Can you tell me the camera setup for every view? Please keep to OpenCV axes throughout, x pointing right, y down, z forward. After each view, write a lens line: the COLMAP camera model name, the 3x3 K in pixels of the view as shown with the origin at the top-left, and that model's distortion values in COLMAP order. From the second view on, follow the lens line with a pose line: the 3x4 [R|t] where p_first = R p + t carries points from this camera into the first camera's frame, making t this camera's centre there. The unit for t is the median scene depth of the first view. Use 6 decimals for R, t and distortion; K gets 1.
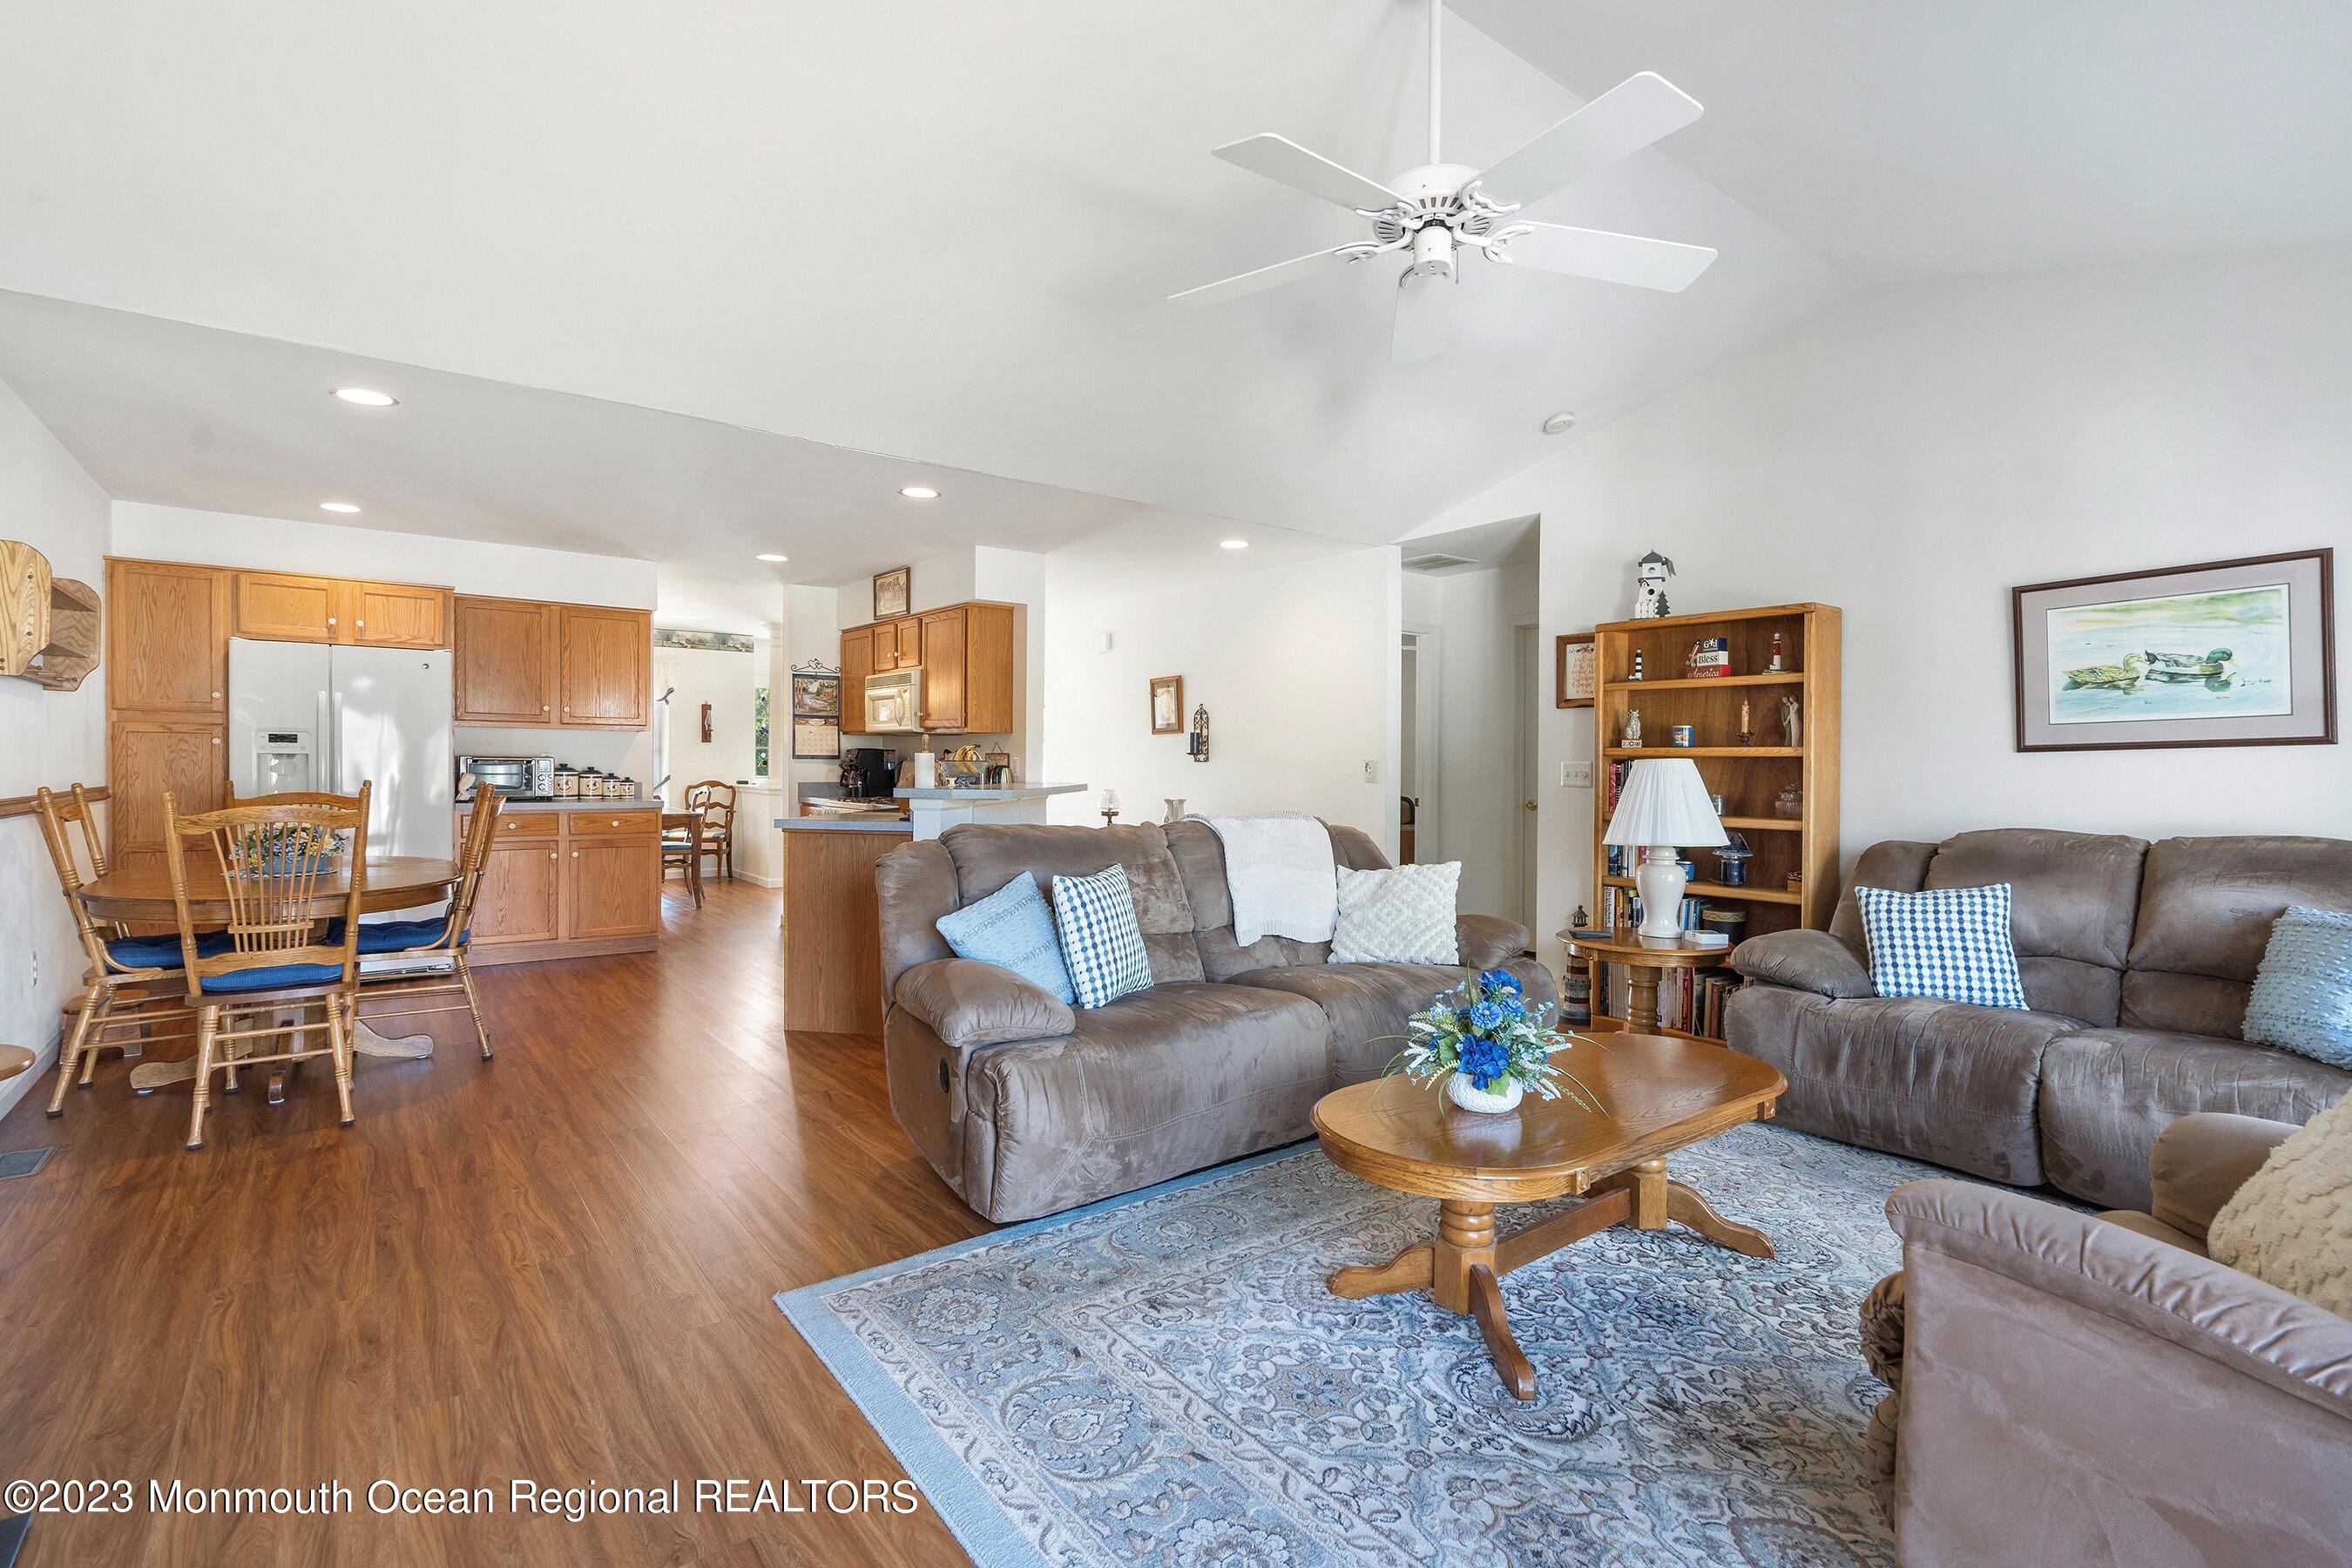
lens RADIAL K [[1072.8, 0, 1179.3], [0, 1072.8, 769.7], [0, 0, 1]] dist [-0.008245, 0.002139]
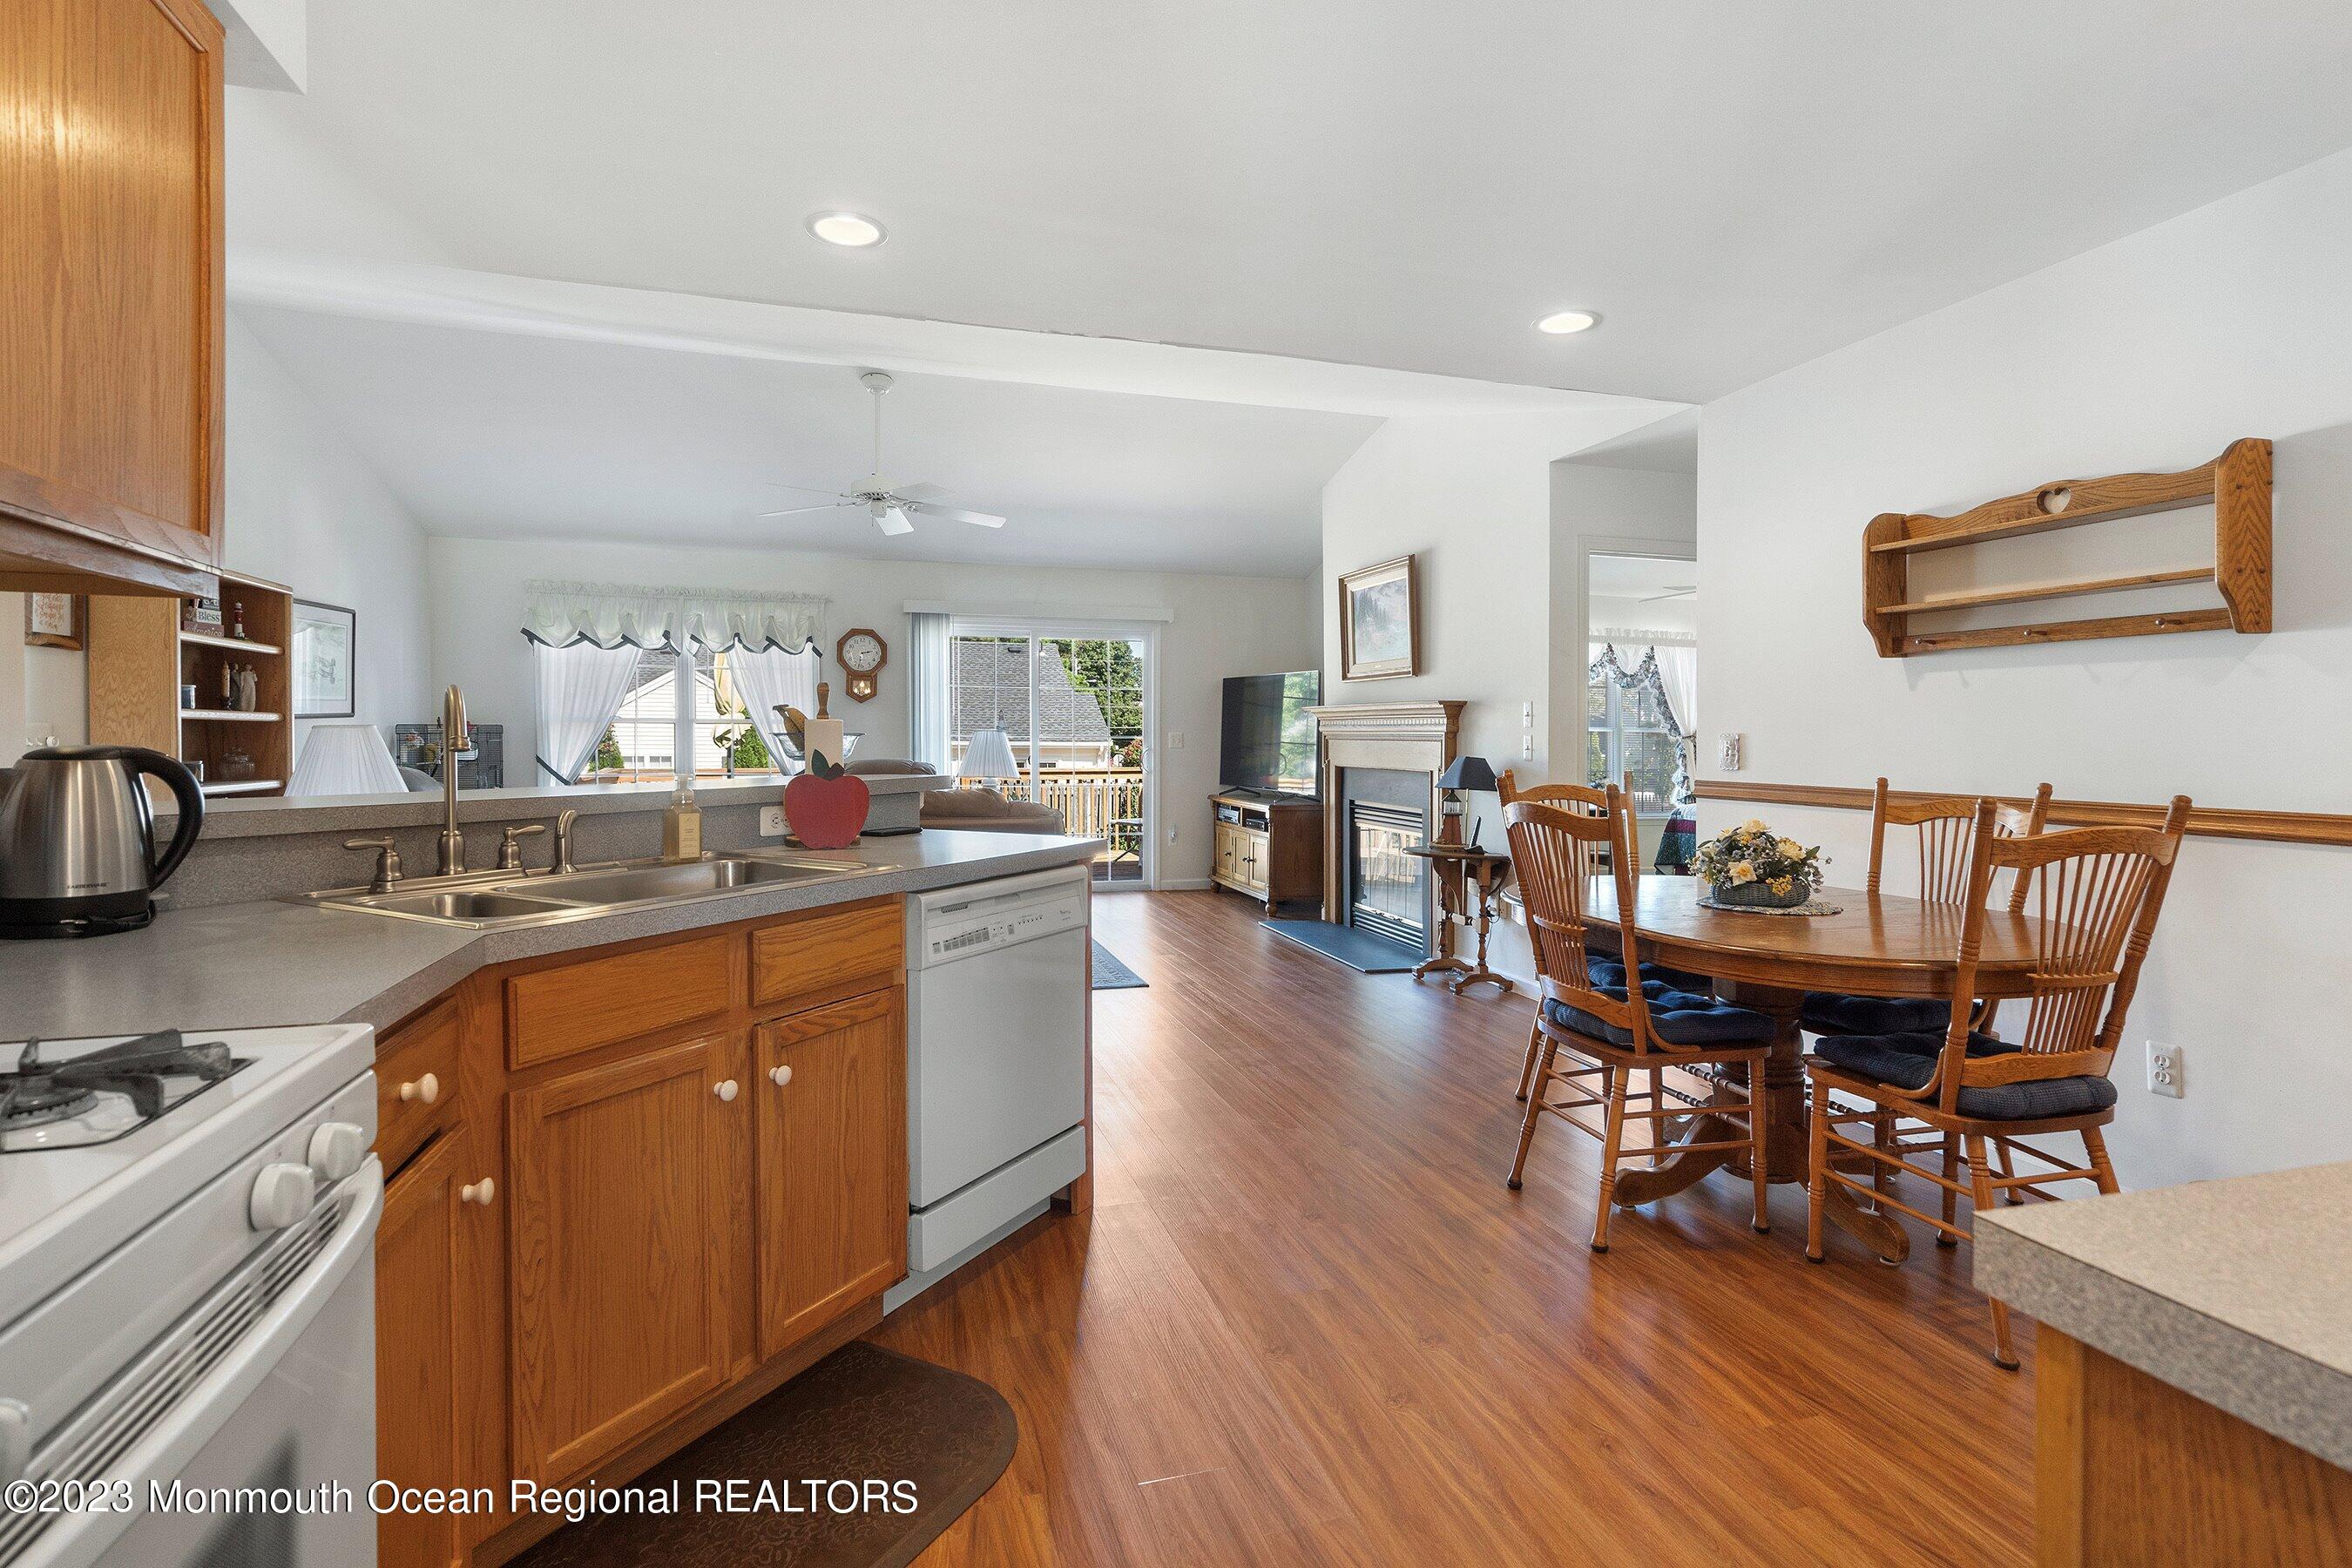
lens RADIAL K [[1172.6, 0, 1194.1], [0, 1172.6, 733.5], [0, 0, 1]] dist [0.002788, 0.003771]
pose [[-0.934361, -0.012466, 0.356109, -0.559064], [-0.013211, 0.999913, 0.000340, -0.009503], [-0.356082, -0.004387, -0.934444, 1.363585]]
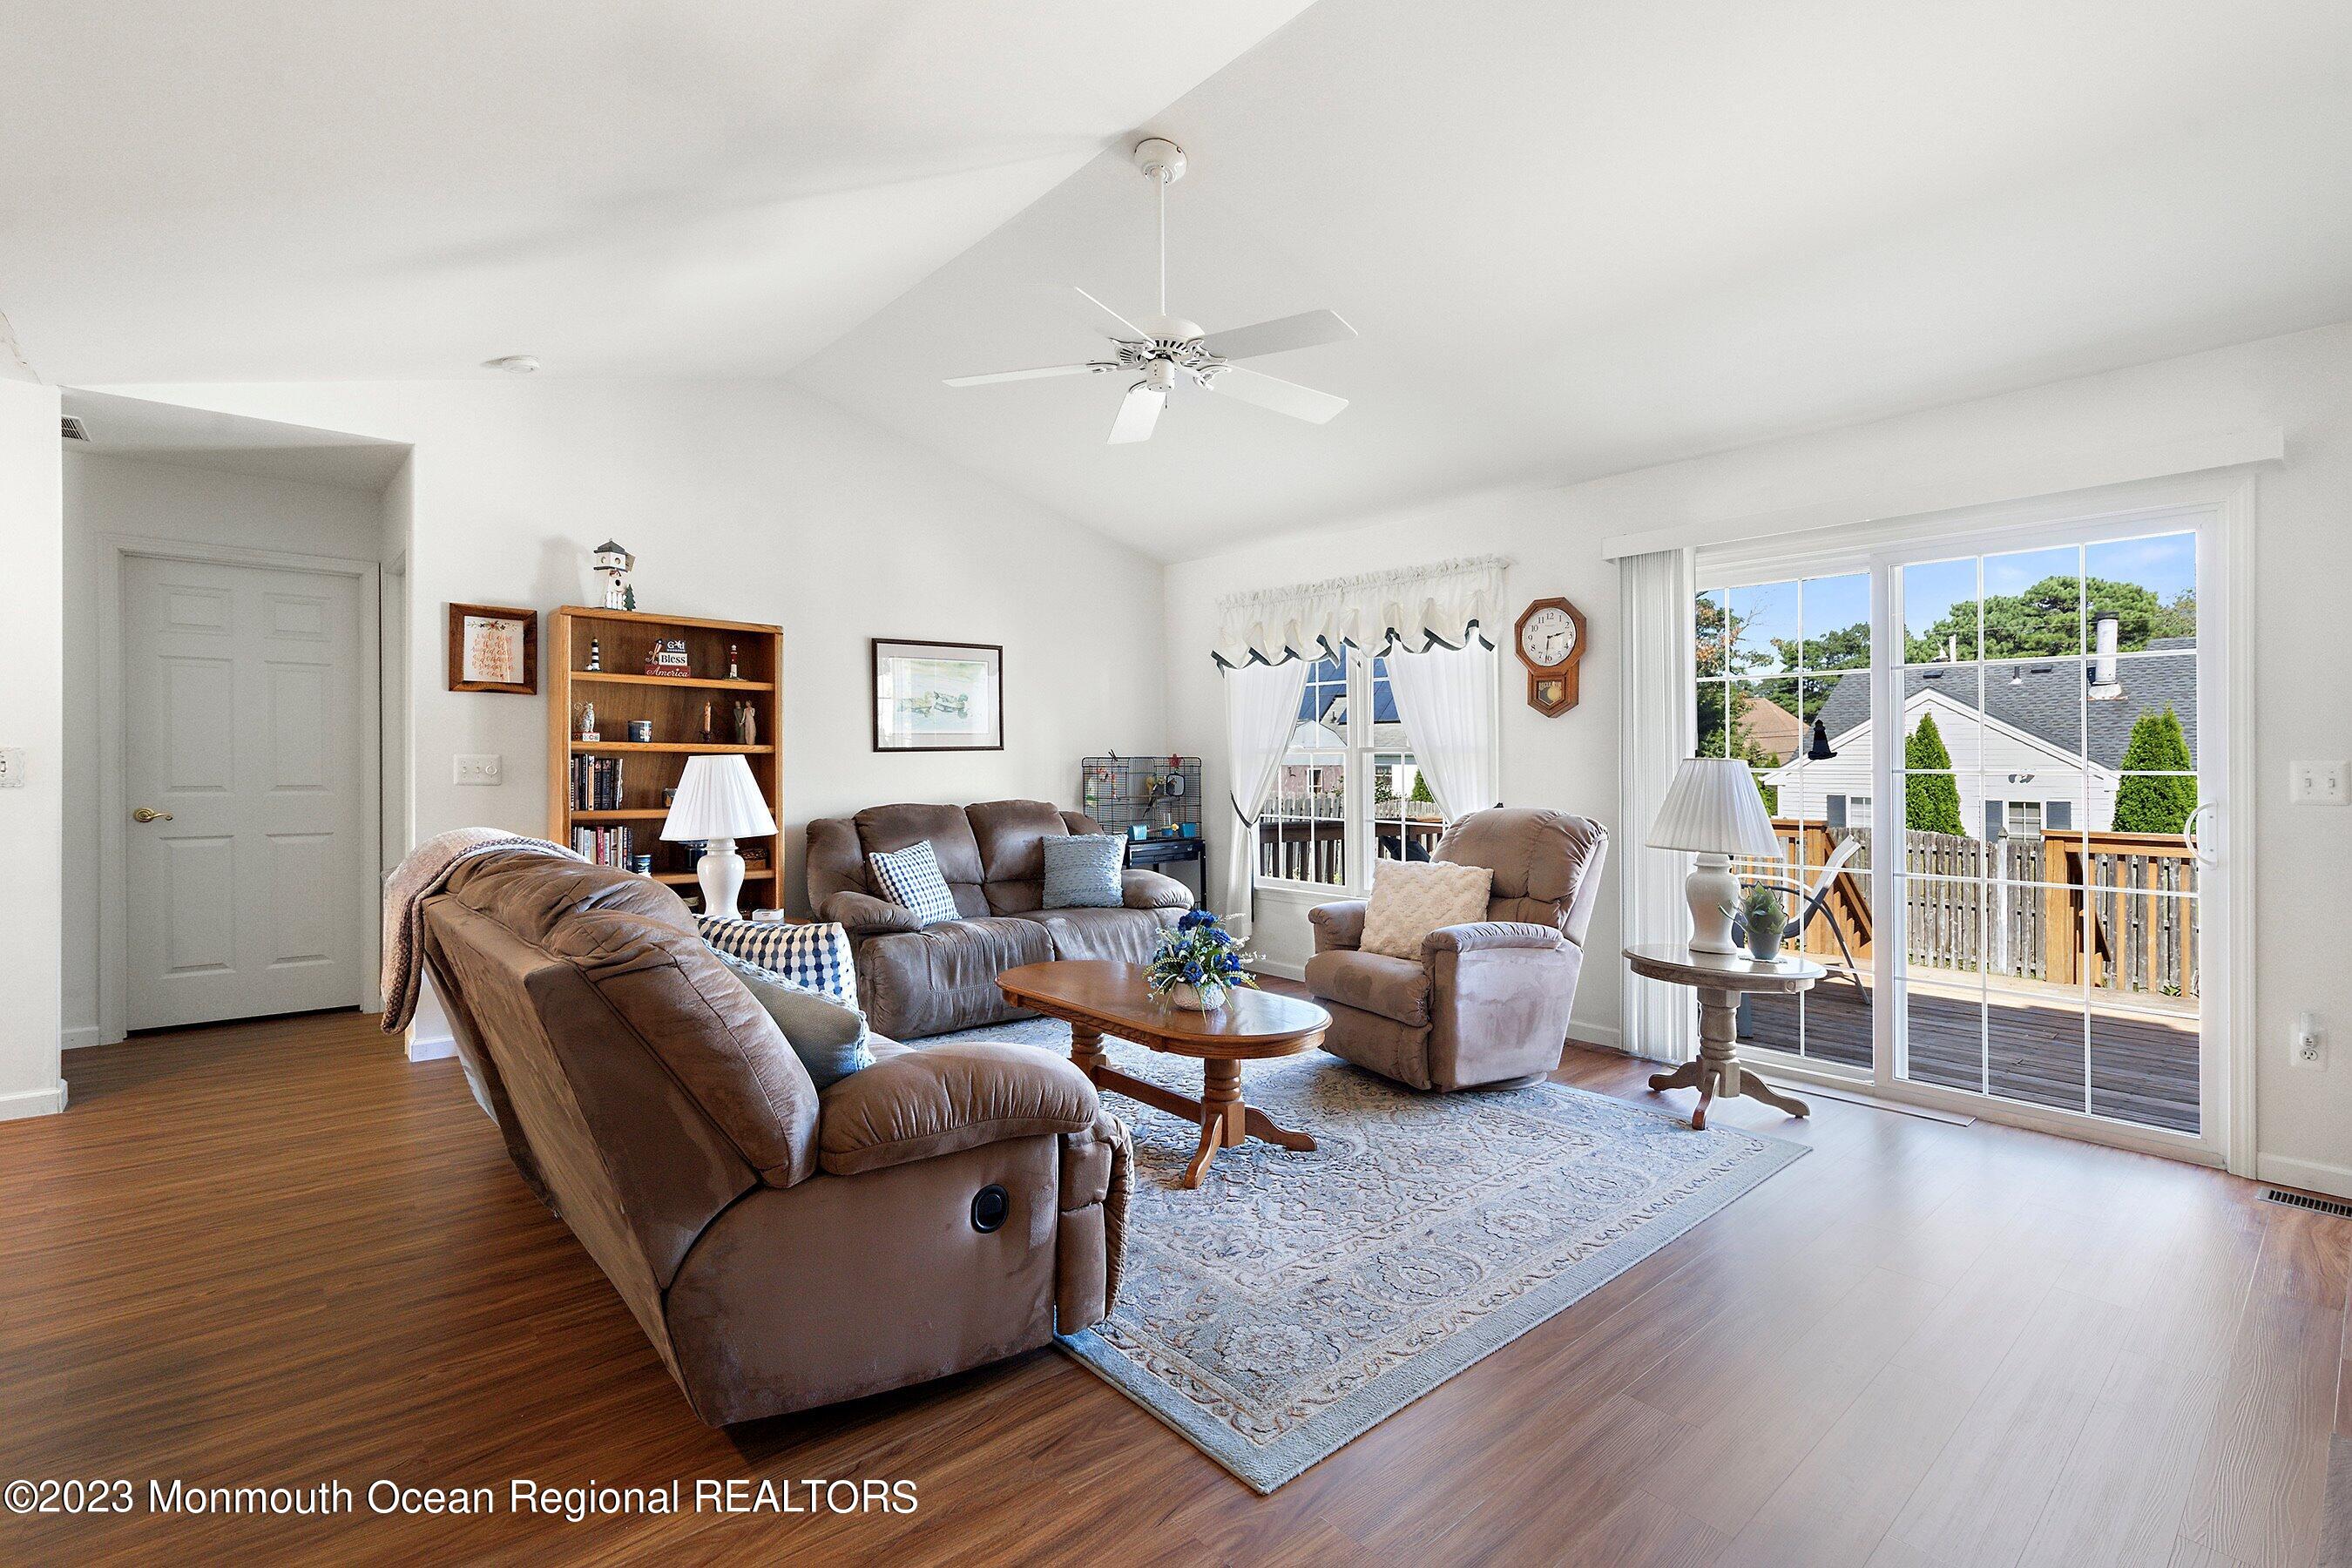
lens RADIAL K [[1072.8, 0, 1146.3], [0, 1072.8, 785.7], [0, 0, 1]] dist [-0.008245, 0.002139]
pose [[-0.043592, -0.027219, 0.998679, -0.475253], [-0.005037, 0.999622, 0.027025, -0.008706], [-0.999037, -0.003852, -0.043713, 0.479586]]
